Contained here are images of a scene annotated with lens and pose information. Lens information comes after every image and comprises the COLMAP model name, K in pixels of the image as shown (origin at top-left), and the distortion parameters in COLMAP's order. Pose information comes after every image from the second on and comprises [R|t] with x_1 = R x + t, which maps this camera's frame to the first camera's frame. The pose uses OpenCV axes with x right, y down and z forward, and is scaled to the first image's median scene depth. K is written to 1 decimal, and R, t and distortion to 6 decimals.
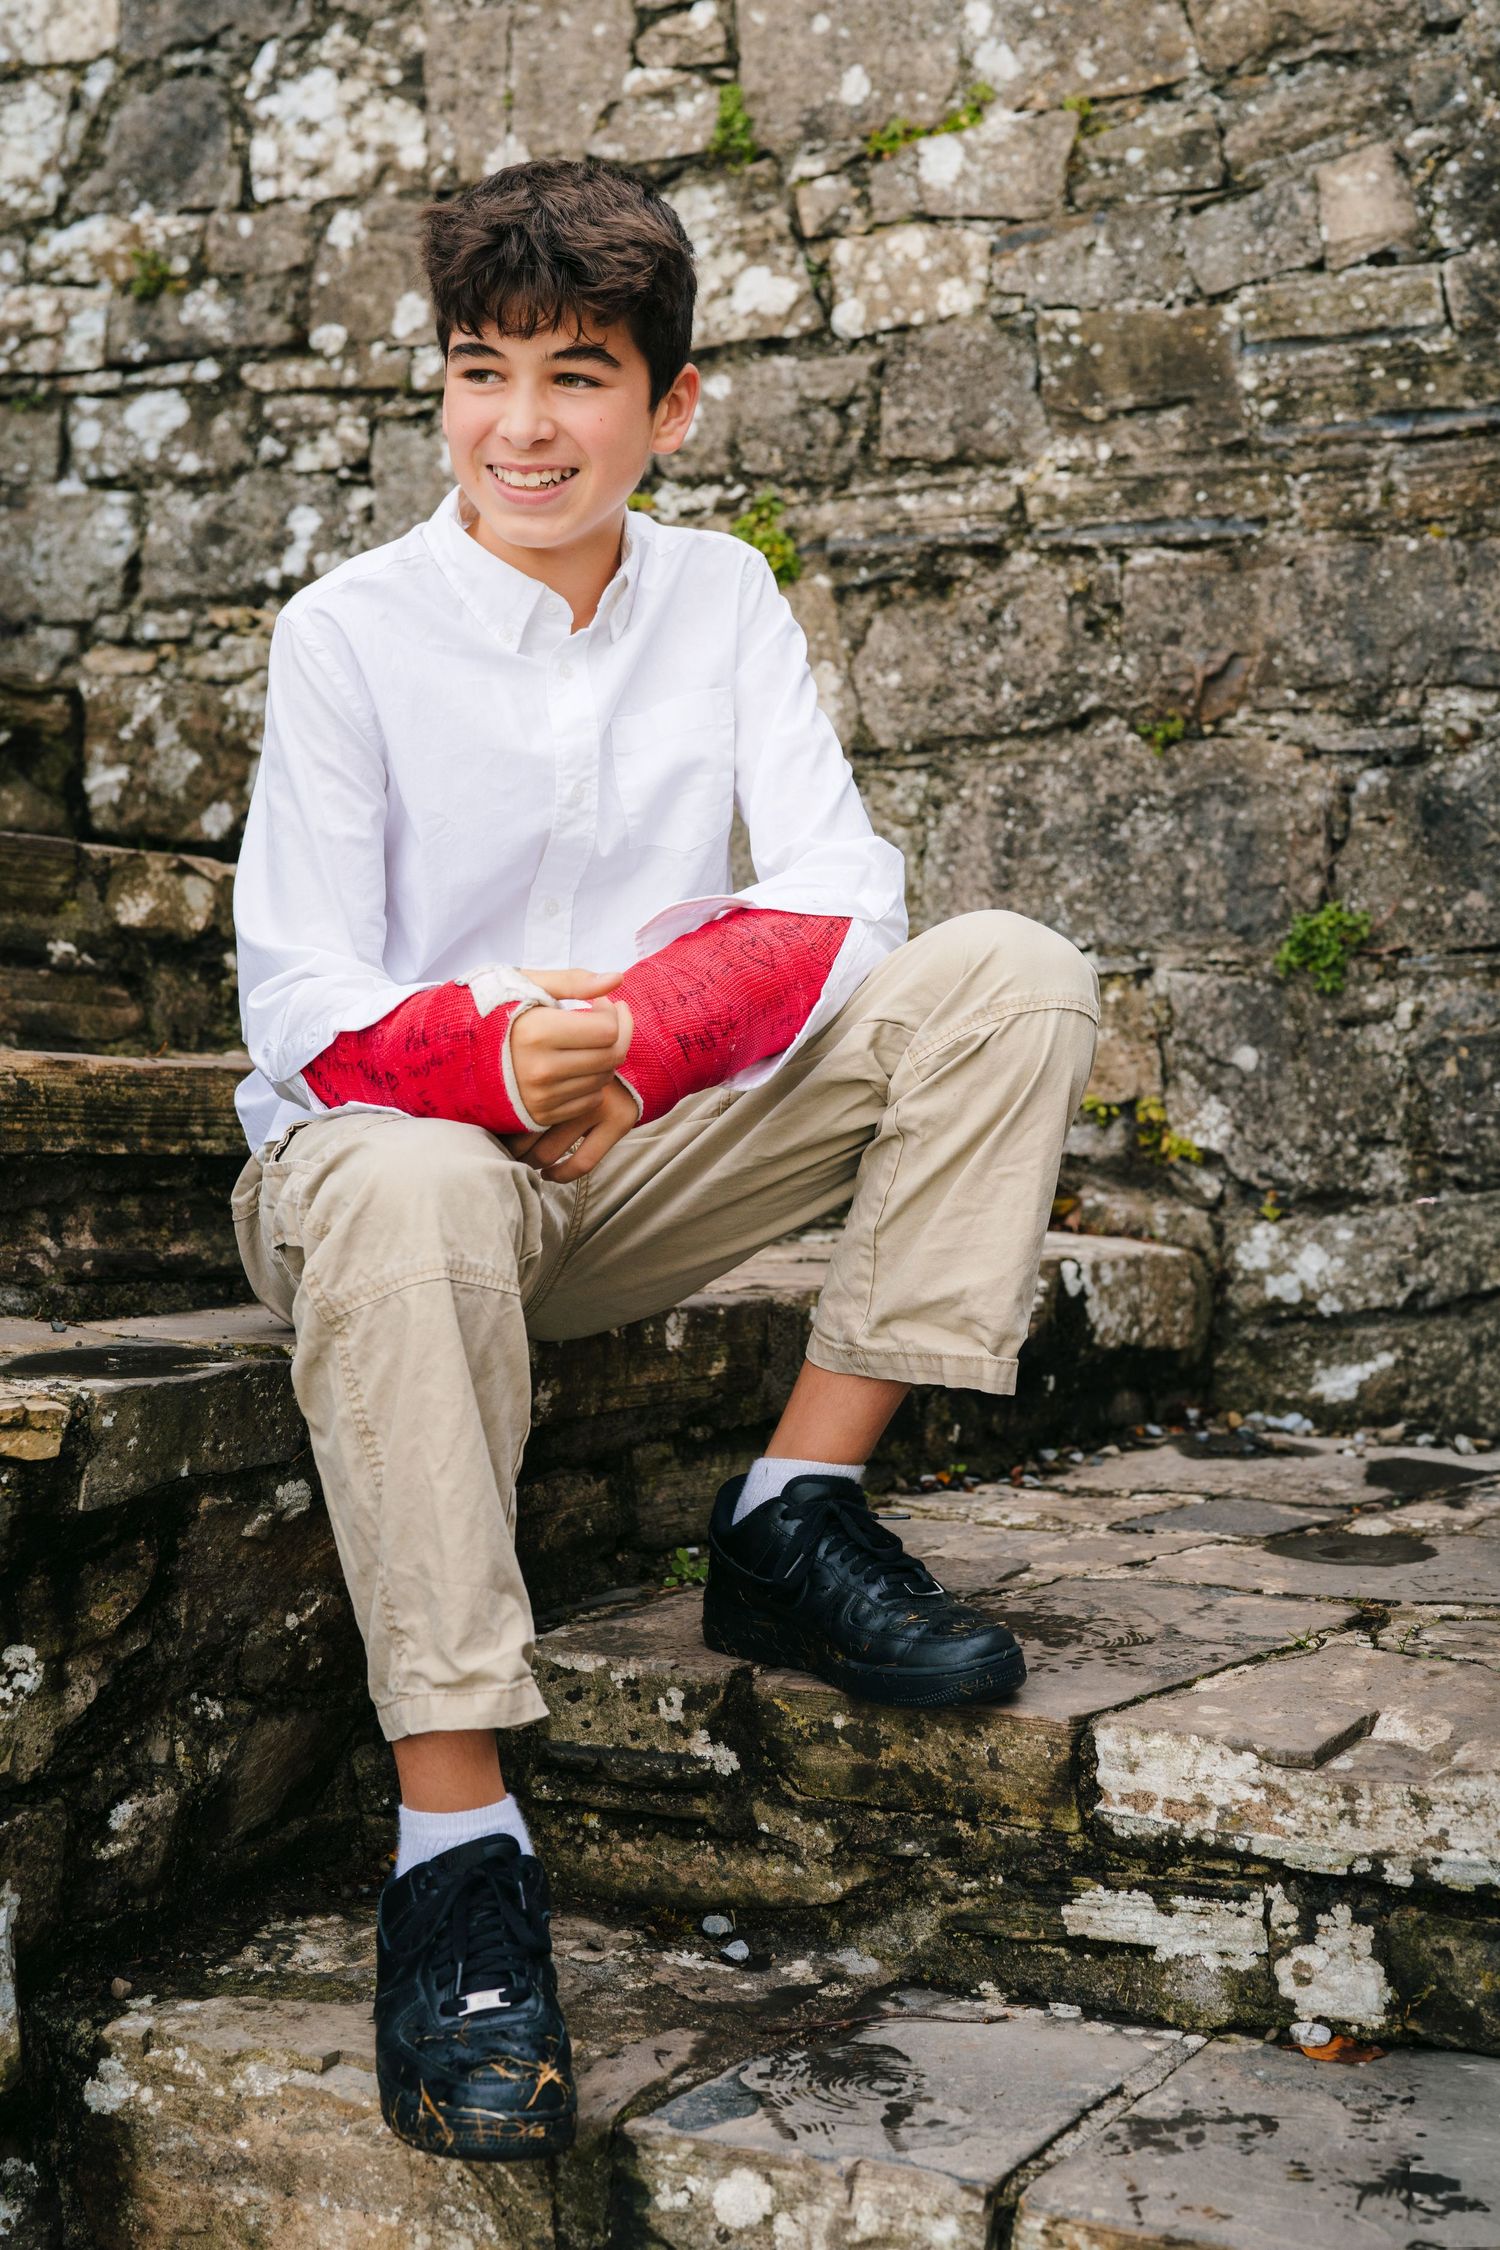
lens RADIAL K [[3539.7, 0, 750.0], [0, 3539.7, 1125.0], [0, 0, 1]] dist [-0.008361, 0.021588]
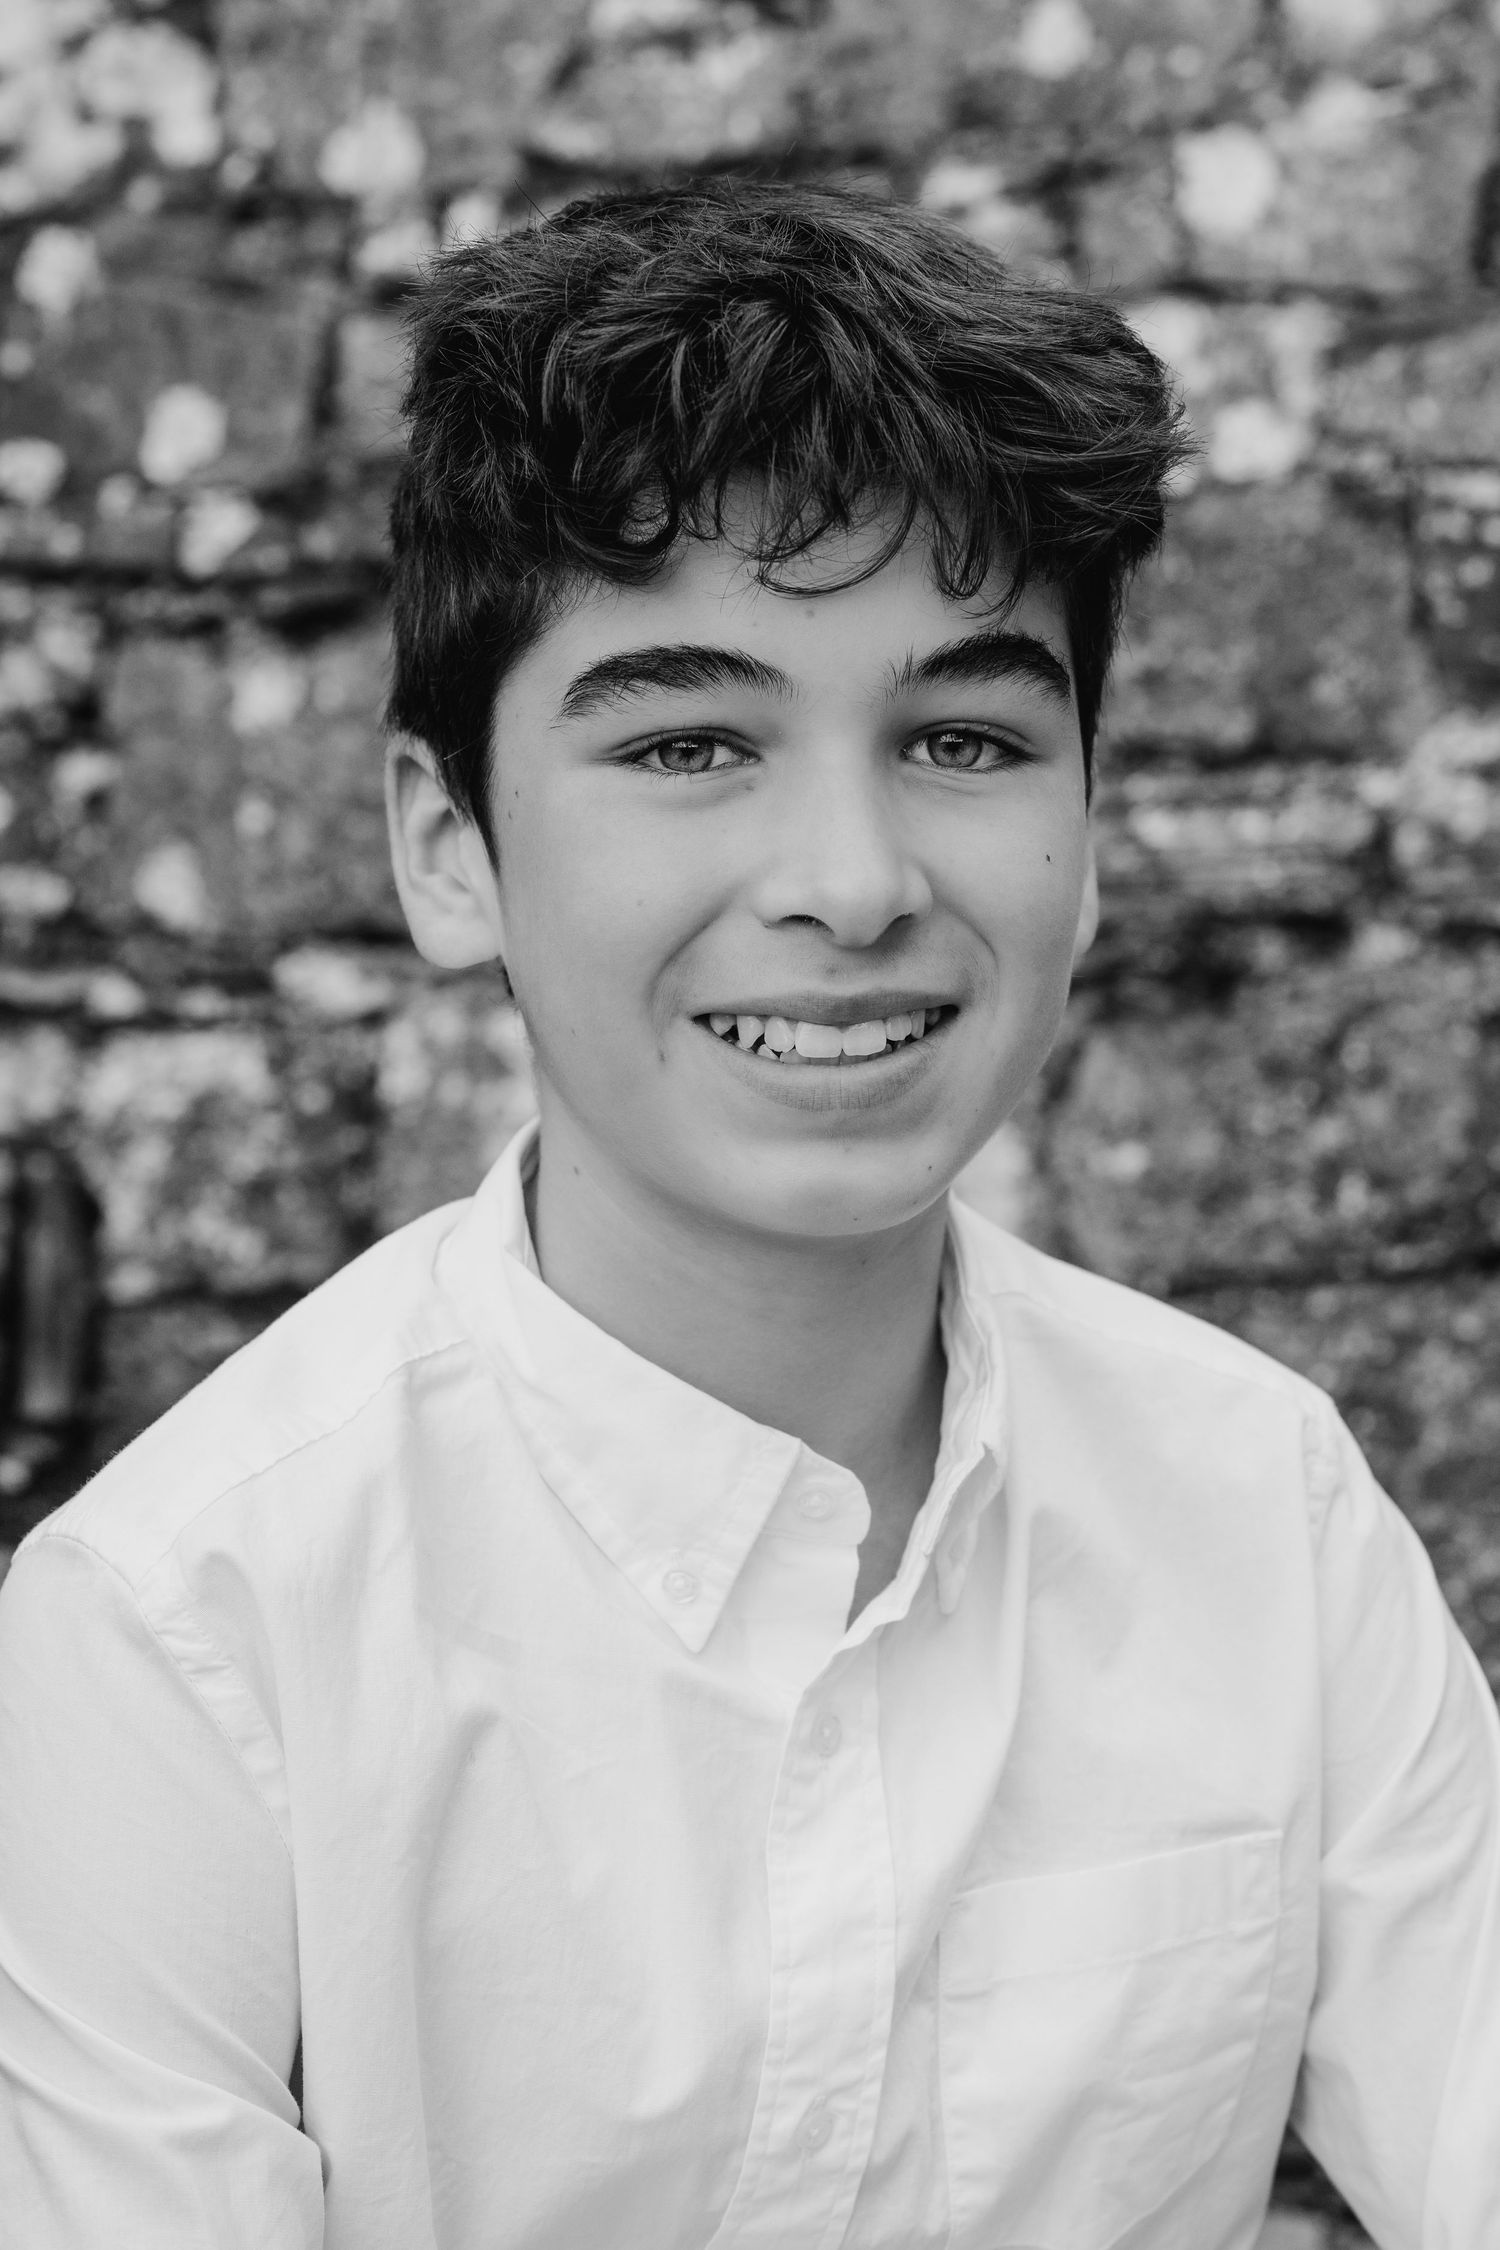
lens RADIAL K [[3273.3, 0, 894.7], [0, 3273.3, 1125.2], [0, 0, 1]] dist [-0.003179, 0.042223]
pose [[0.988456, 0.003170, 0.151474, -0.068088], [-0.001210, 0.999914, -0.013029, -0.125770], [-0.151502, 0.012695, 0.988375, 0.527376]]
